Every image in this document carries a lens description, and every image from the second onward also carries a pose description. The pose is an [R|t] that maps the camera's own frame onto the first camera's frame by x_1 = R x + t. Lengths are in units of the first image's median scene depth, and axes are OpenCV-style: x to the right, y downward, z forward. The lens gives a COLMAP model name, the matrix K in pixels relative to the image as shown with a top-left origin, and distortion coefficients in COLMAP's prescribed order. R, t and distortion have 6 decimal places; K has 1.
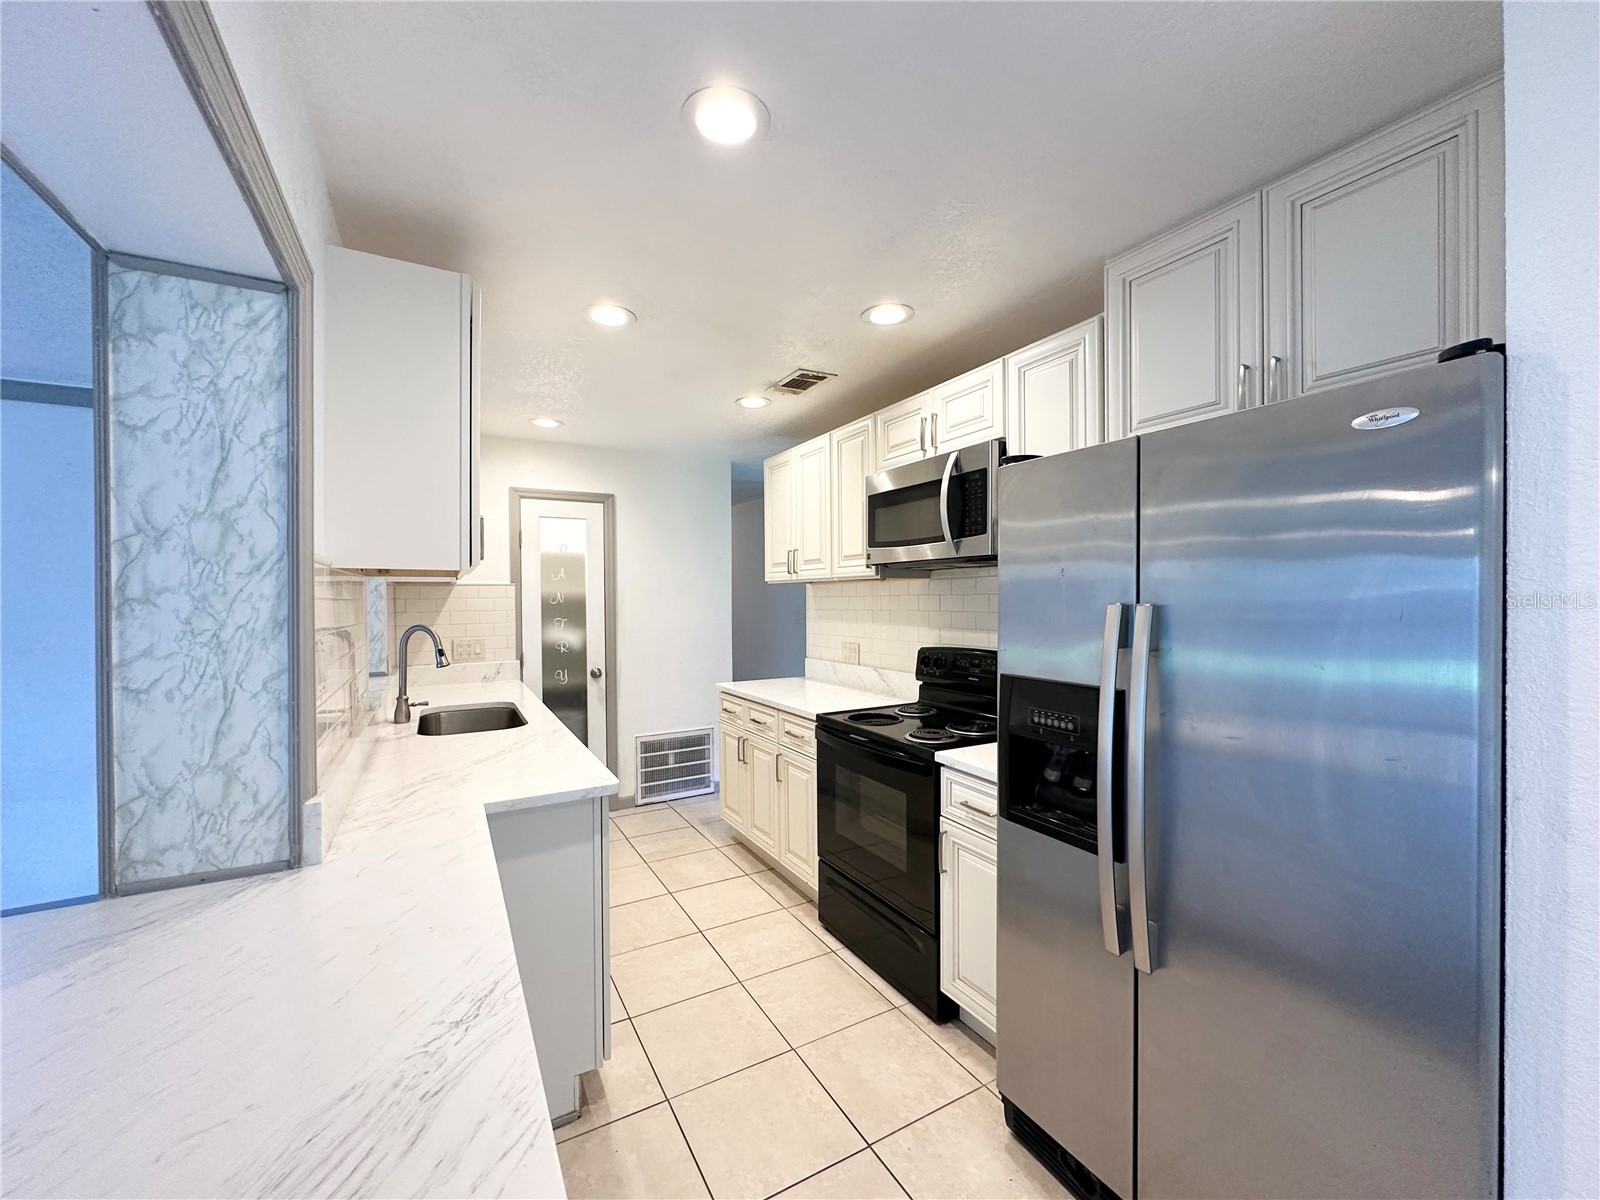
lens RADIAL K [[639.7, 0, 799.2], [0, 639.7, 600.7], [0, 0, 1]] dist [-0.002443, -0.000164]
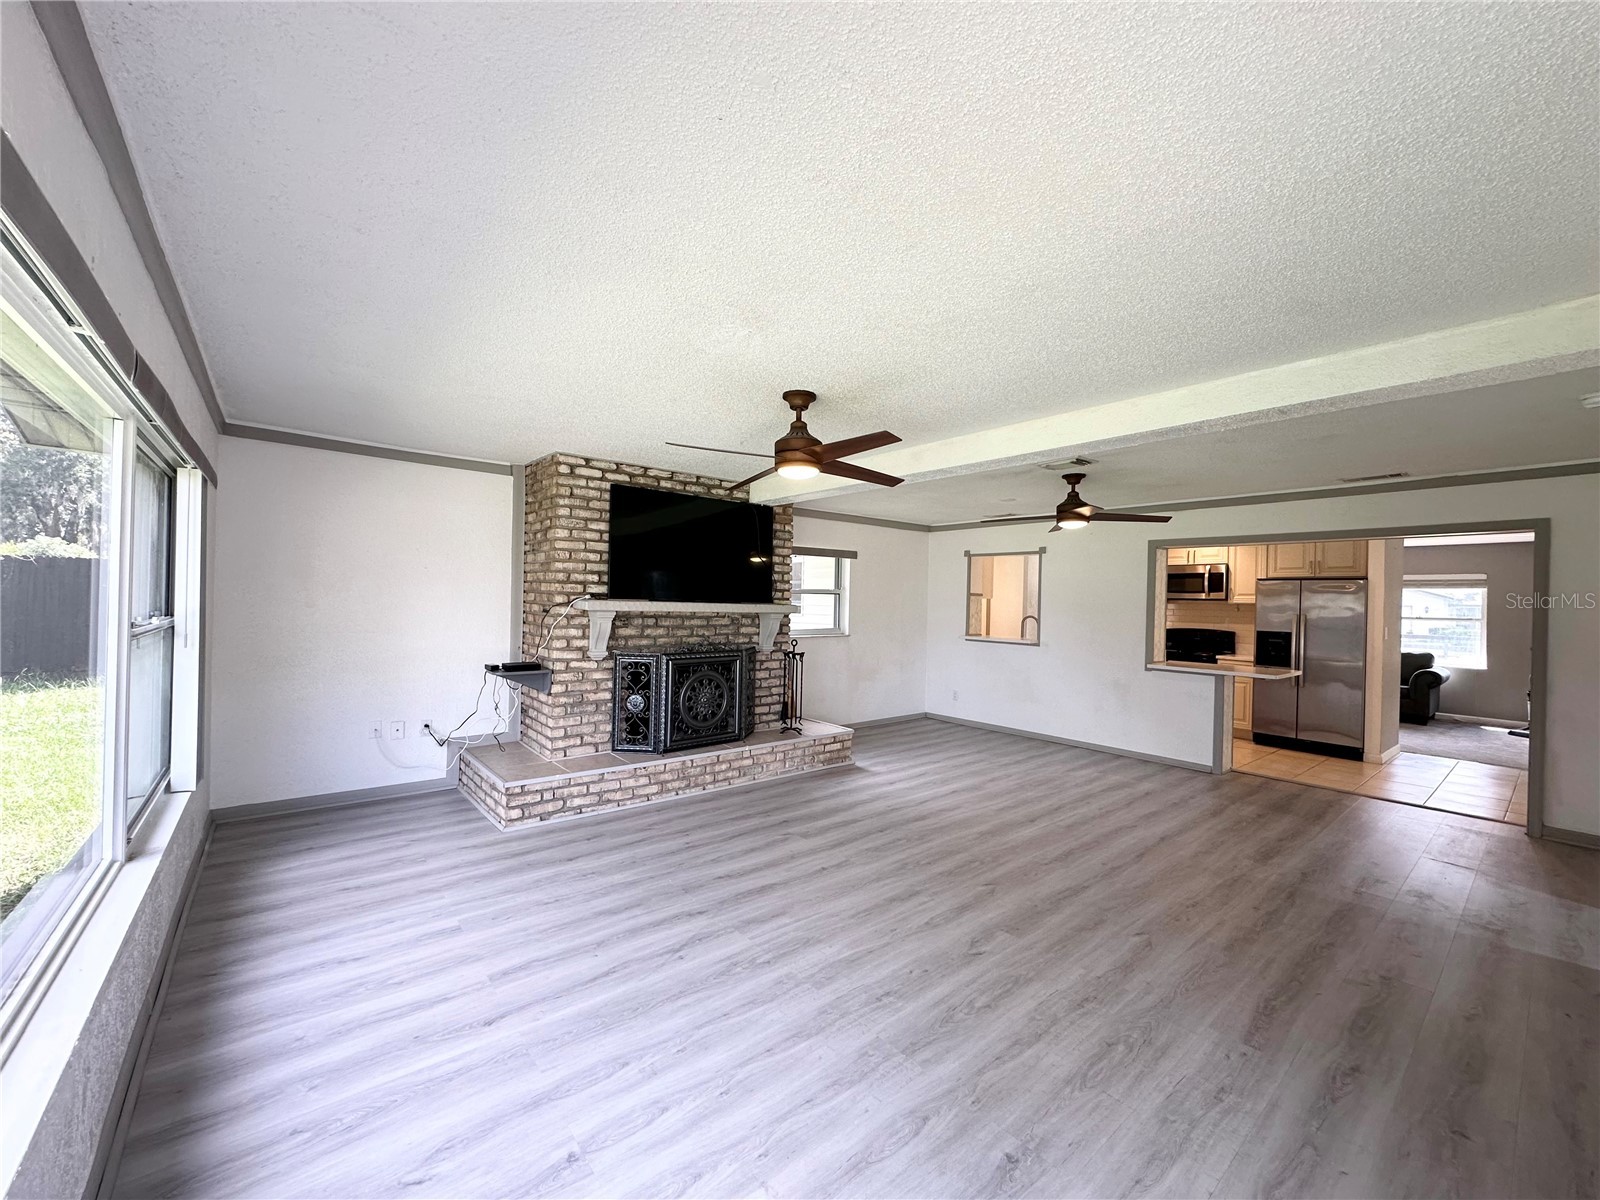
lens RADIAL K [[639.7, 0, 799.2], [0, 639.7, 600.7], [0, 0, 1]] dist [-0.002443, -0.000164]
pose [[0.984954, 0.029565, 0.170270, -1.395069], [-0.029043, 0.999563, -0.005558, 0.011550], [-0.170359, 0.000529, 0.985382, -1.082093]]
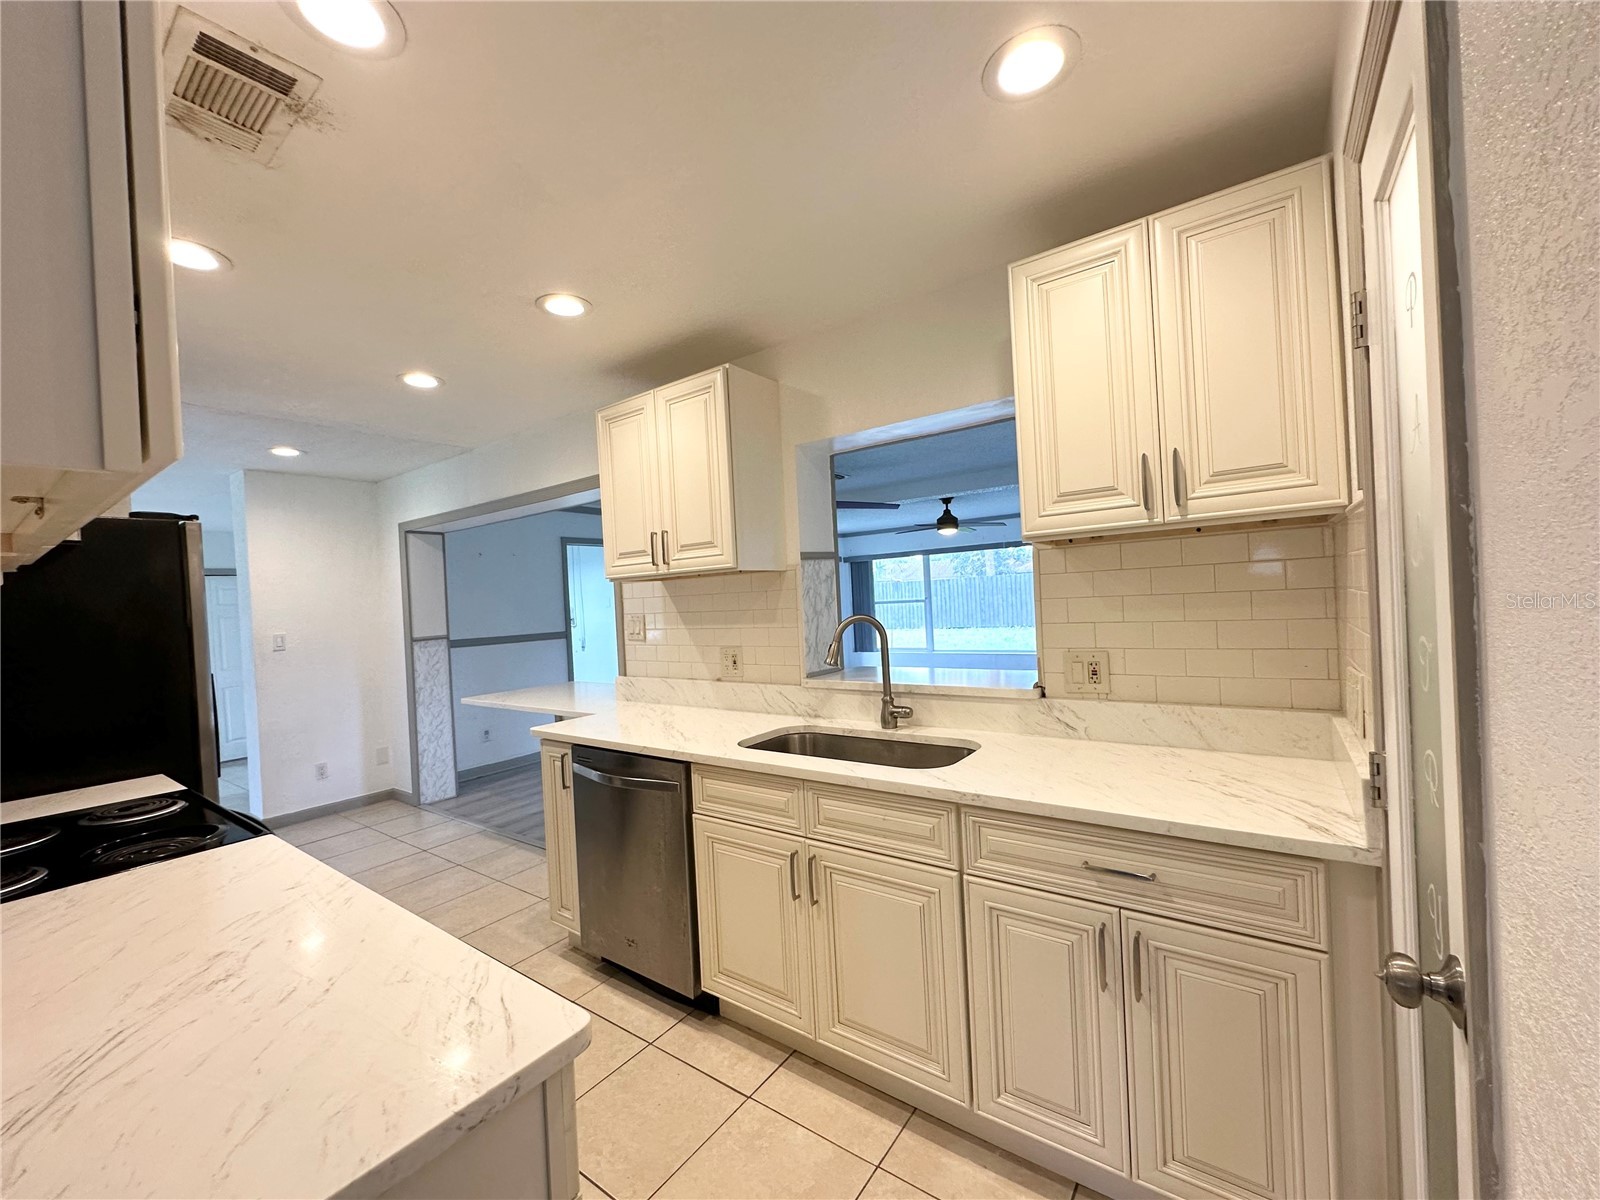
lens RADIAL K [[639.7, 0, 799.2], [0, 639.7, 600.7], [0, 0, 1]] dist [-0.002443, -0.000164]
pose [[-0.904647, 0.058206, -0.422168, -0.104964], [0.056725, 0.998260, 0.016080, -0.004195], [0.422370, -0.009401, -0.906375, 1.158110]]
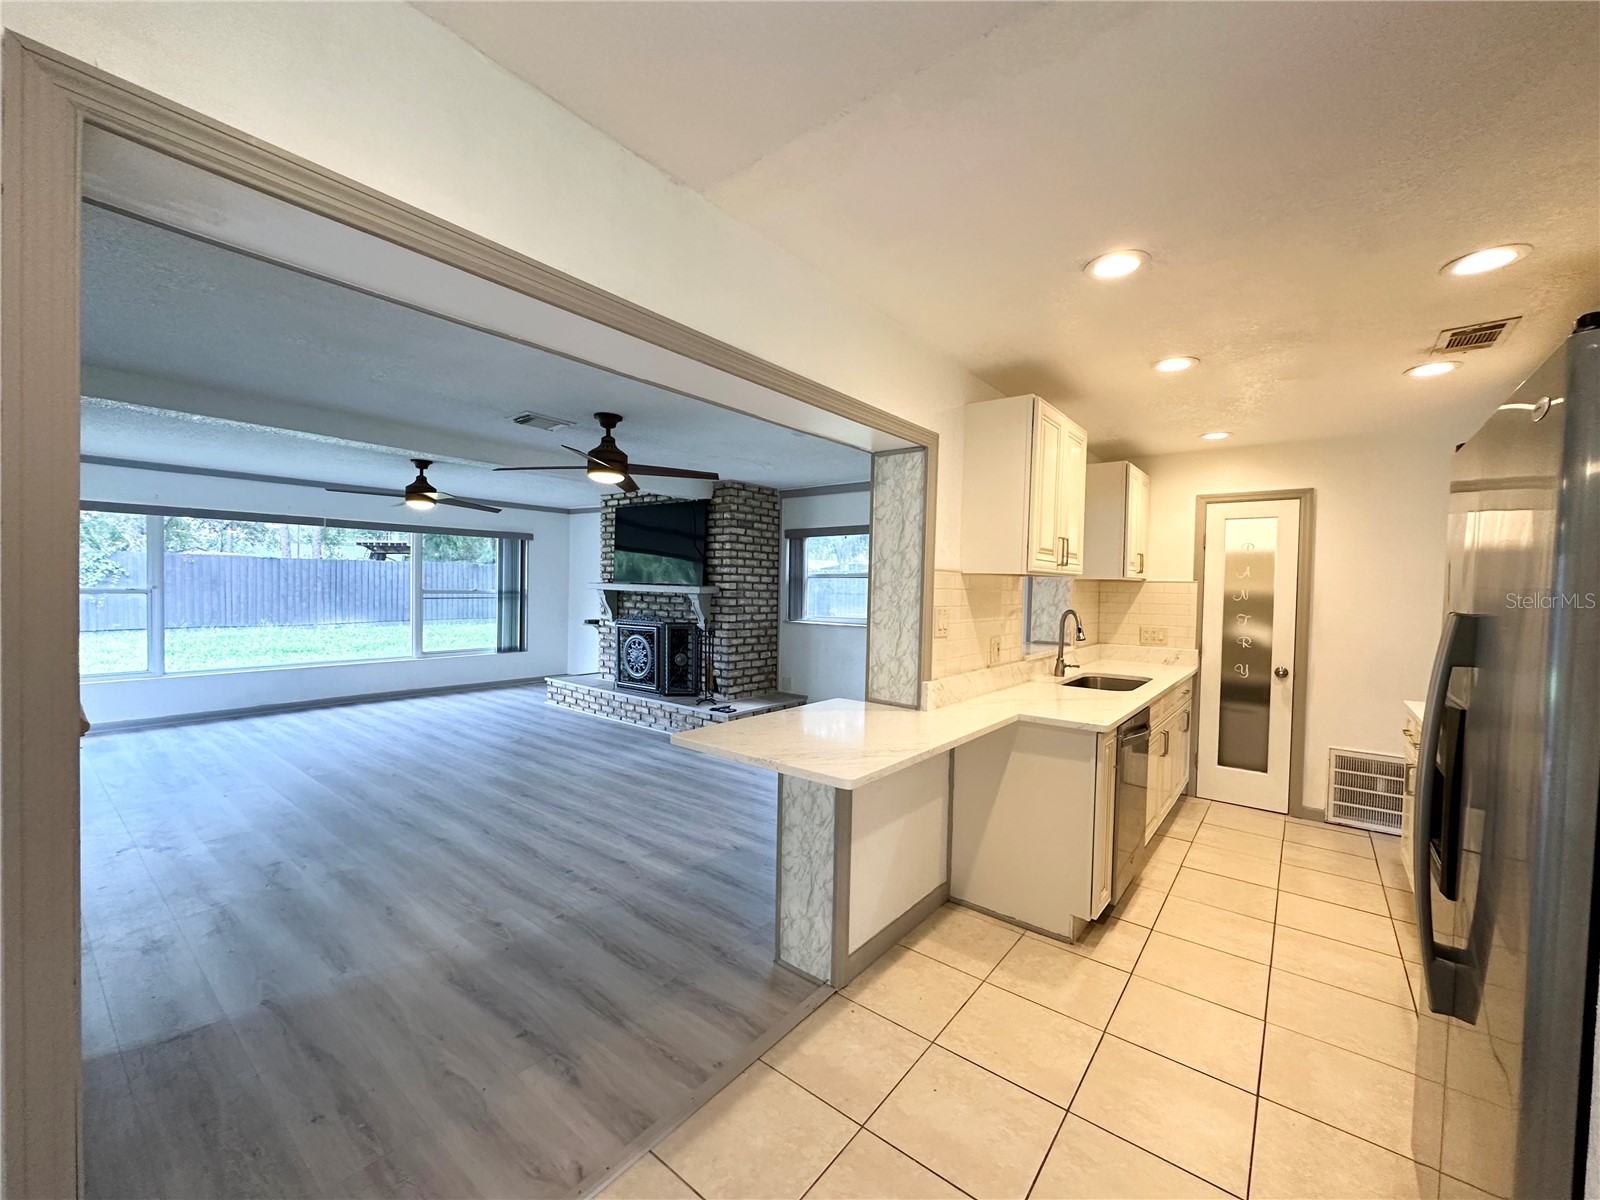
lens RADIAL K [[639.7, 0, 799.2], [0, 639.7, 600.7], [0, 0, 1]] dist [-0.002443, -0.000164]
pose [[0.374757, 0.037855, -0.926350, 0.334159], [-0.030217, 0.999134, 0.028605, -0.003491], [0.926631, 0.017272, 0.375576, -0.067519]]
